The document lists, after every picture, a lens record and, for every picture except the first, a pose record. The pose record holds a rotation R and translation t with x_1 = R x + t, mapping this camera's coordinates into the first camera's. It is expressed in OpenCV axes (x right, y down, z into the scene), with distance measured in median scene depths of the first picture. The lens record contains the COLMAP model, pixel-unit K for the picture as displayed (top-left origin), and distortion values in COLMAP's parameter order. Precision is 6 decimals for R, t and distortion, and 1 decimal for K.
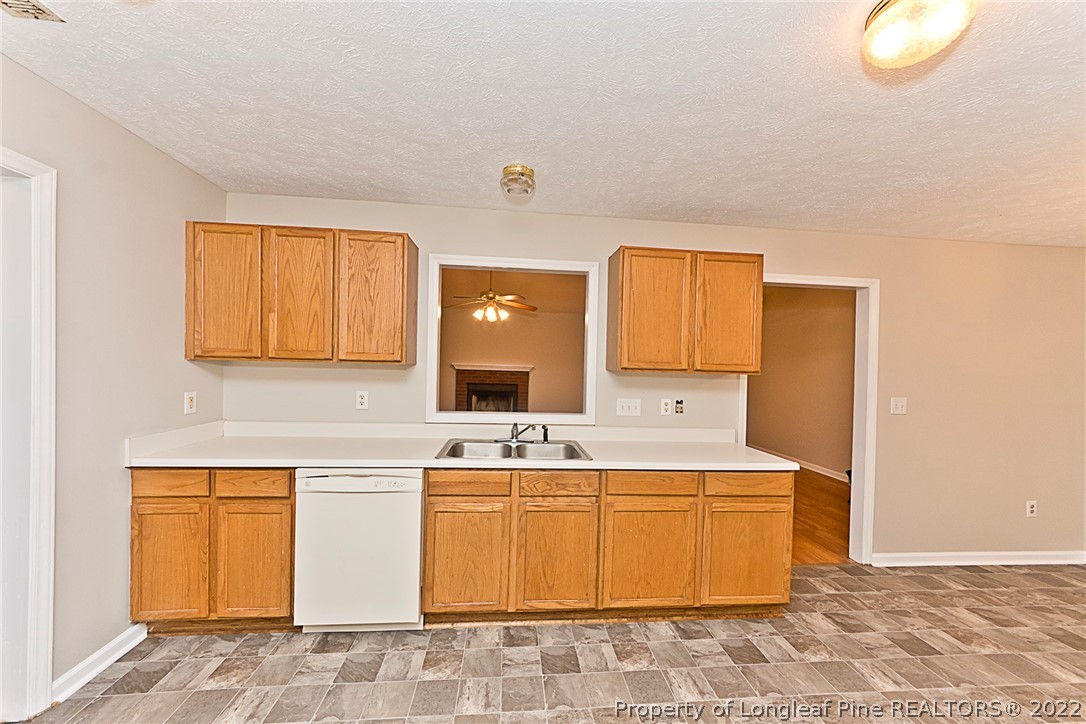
lens RADIAL K [[387.1, 0, 538.1], [0, 387.1, 368.1], [0, 0, 1]] dist [-0.002255, 0.000018]
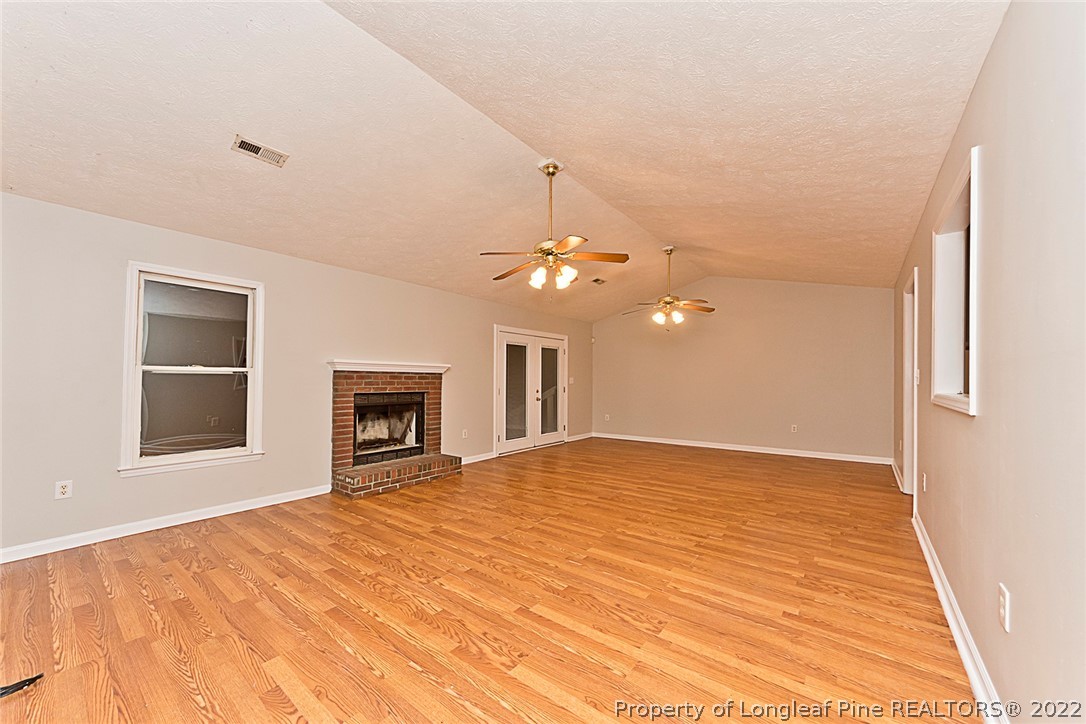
lens RADIAL K [[393.9, 0, 538.9], [0, 393.9, 368.9], [0, 0, 1]] dist [0.009347, -0.000039]
pose [[0.694469, -0.009457, 0.719460, -1.457126], [0.031148, 0.999371, -0.016930, 0.068035], [-0.718848, 0.034167, 0.694327, 1.308069]]
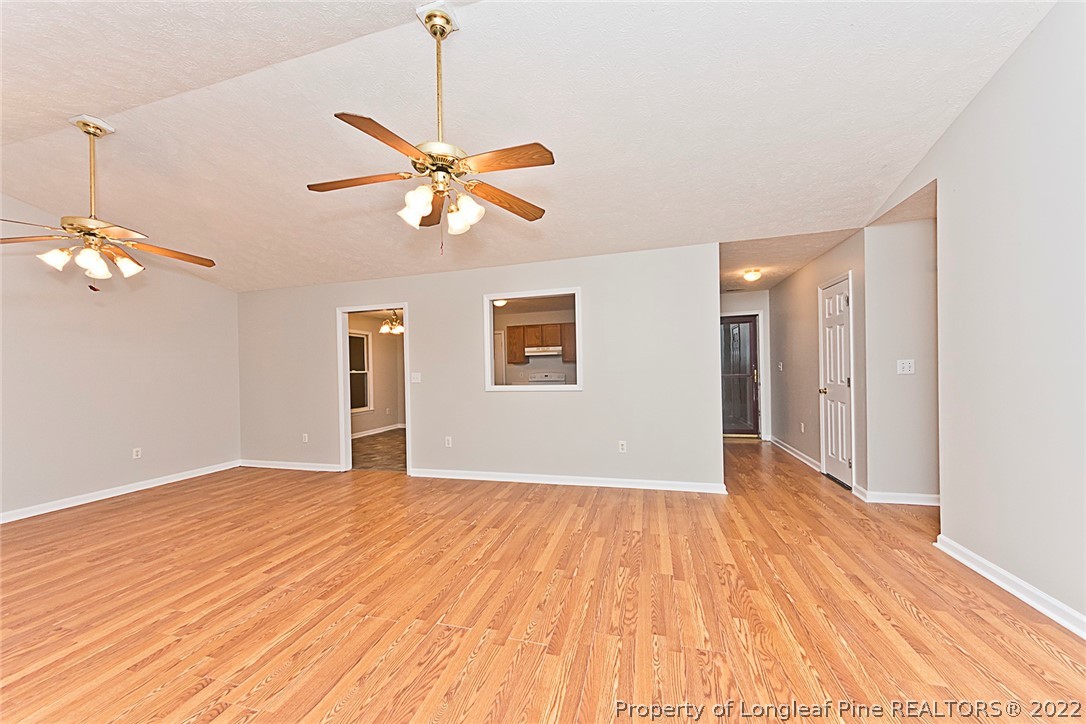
lens RADIAL K [[393.9, 0, 538.9], [0, 393.9, 368.9], [0, 0, 1]] dist [0.009347, -0.000039]
pose [[-0.932107, -0.009729, 0.362053, -0.852815], [-0.002837, 0.999805, 0.019563, 0.016407], [-0.362173, 0.017208, -0.931952, 3.161057]]
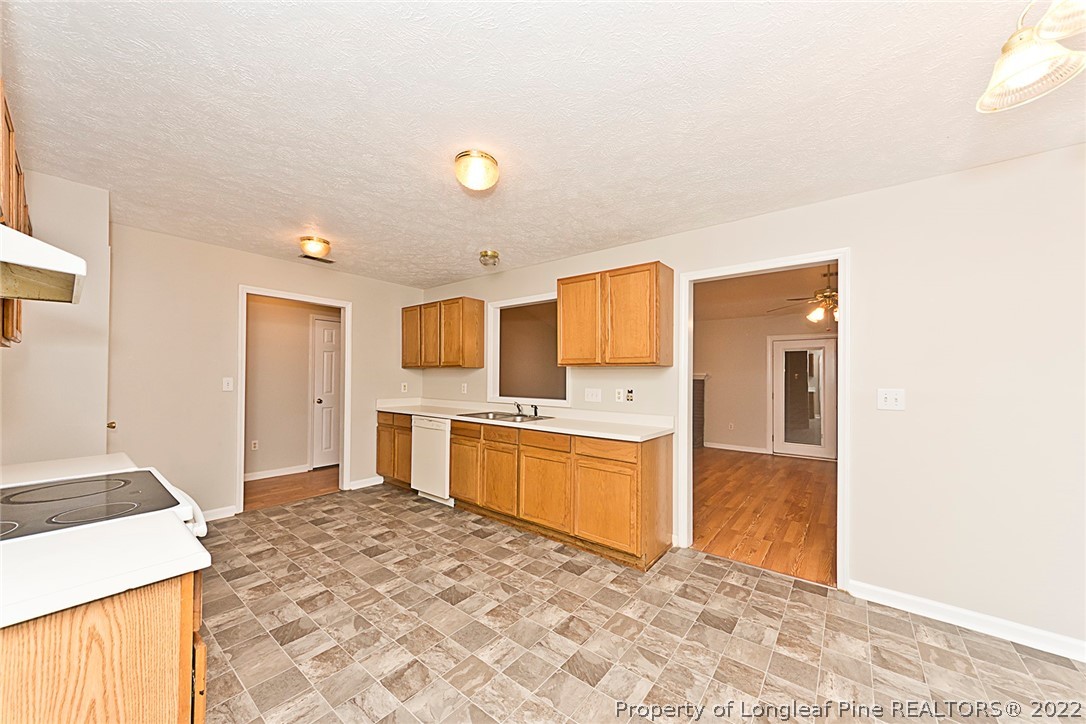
lens RADIAL K [[382.8, 0, 546.5], [0, 382.8, 371.4], [0, 0, 1]] dist [-0.000676, 0.003690]
pose [[0.728473, -0.031537, -0.684348, 1.252557], [0.006420, 0.999210, -0.039213, 0.088589], [0.685044, 0.024172, 0.728100, -0.057289]]
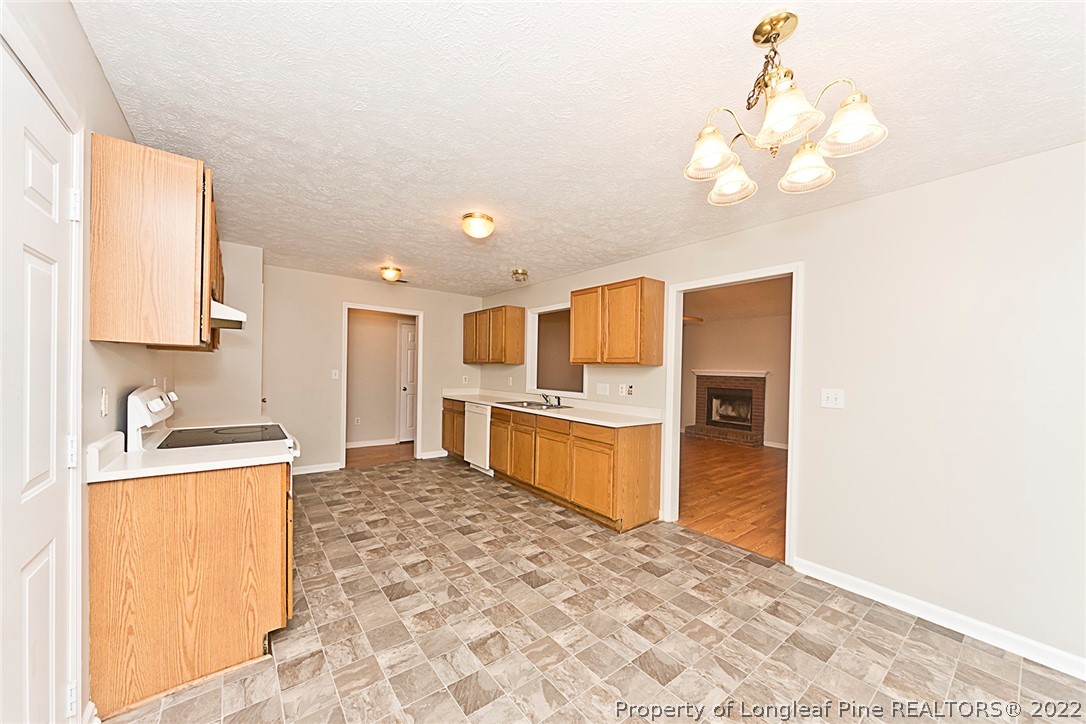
lens RADIAL K [[388.9, 0, 542.7], [0, 388.9, 373.3], [0, 0, 1]] dist [0.000430, 0.007507]
pose [[0.546238, -0.006213, -0.837607, 1.724813], [-0.015721, 0.999720, -0.017668, 0.086307], [0.837482, 0.022818, 0.545988, -0.038335]]
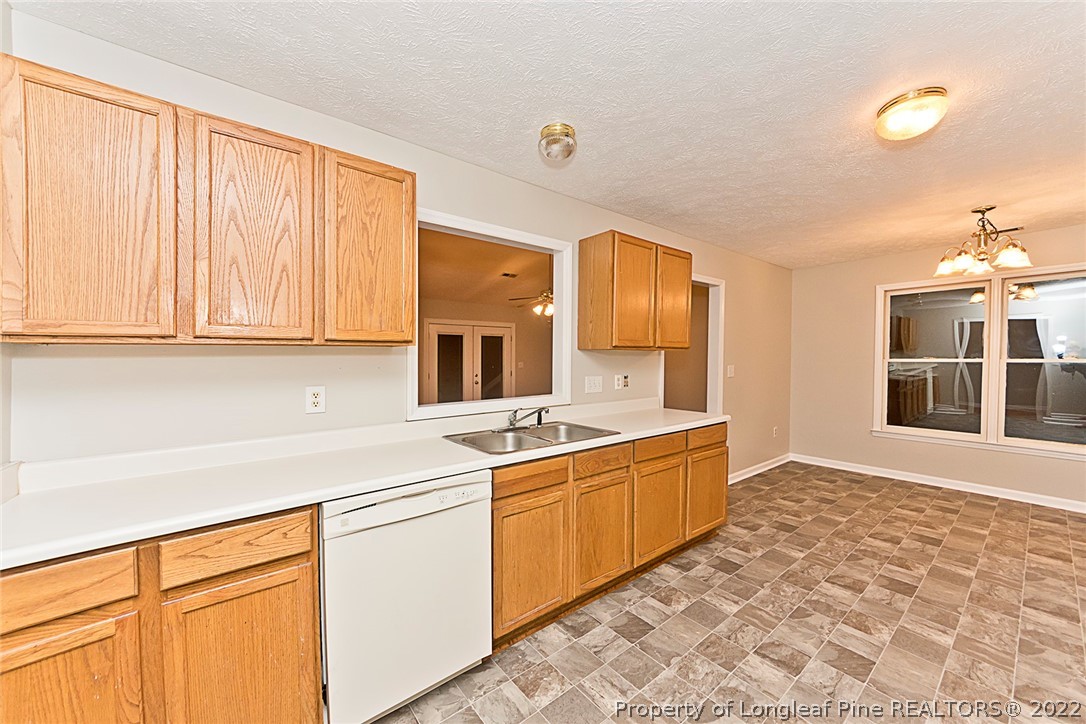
lens RADIAL K [[393.9, 0, 538.9], [0, 393.9, 368.9], [0, 0, 1]] dist [0.009347, -0.000039]
pose [[0.841638, -0.046866, 0.538005, -0.588261], [0.030694, 0.998768, 0.038986, 0.013990], [-0.539169, -0.016299, 0.842040, 0.214434]]
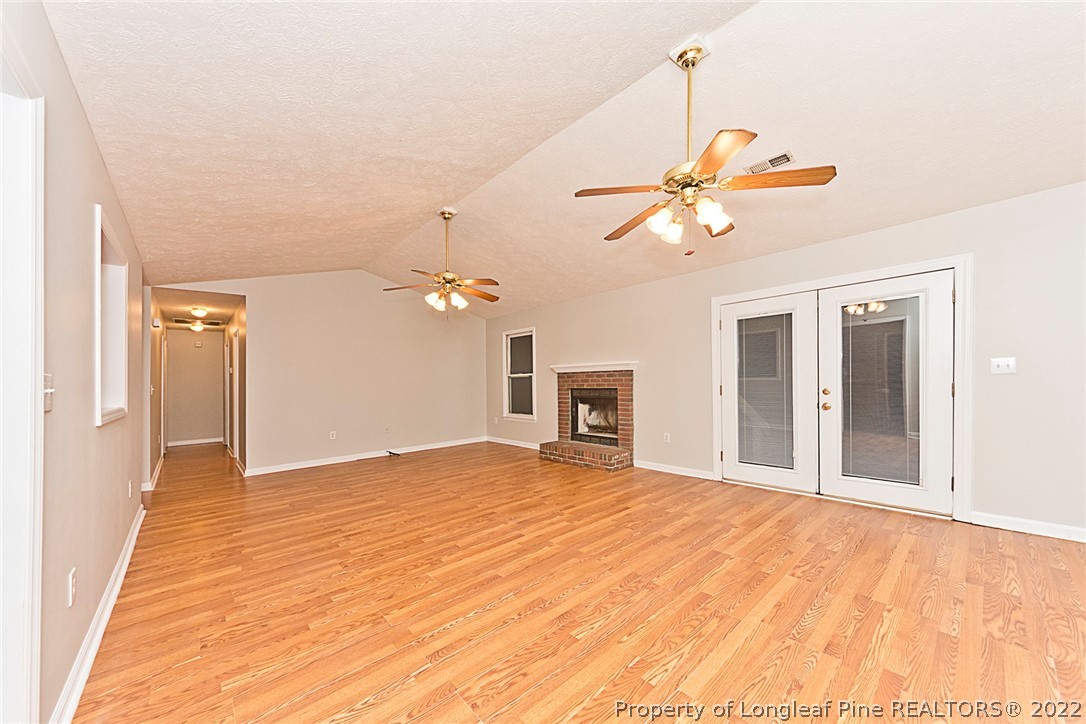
lens RADIAL K [[388.9, 0, 542.7], [0, 388.9, 373.3], [0, 0, 1]] dist [0.000430, 0.007507]
pose [[0.600680, -0.063245, -0.796984, 1.527528], [0.044535, 0.997965, -0.045629, 0.142331], [0.798248, -0.008085, 0.602274, 1.580831]]
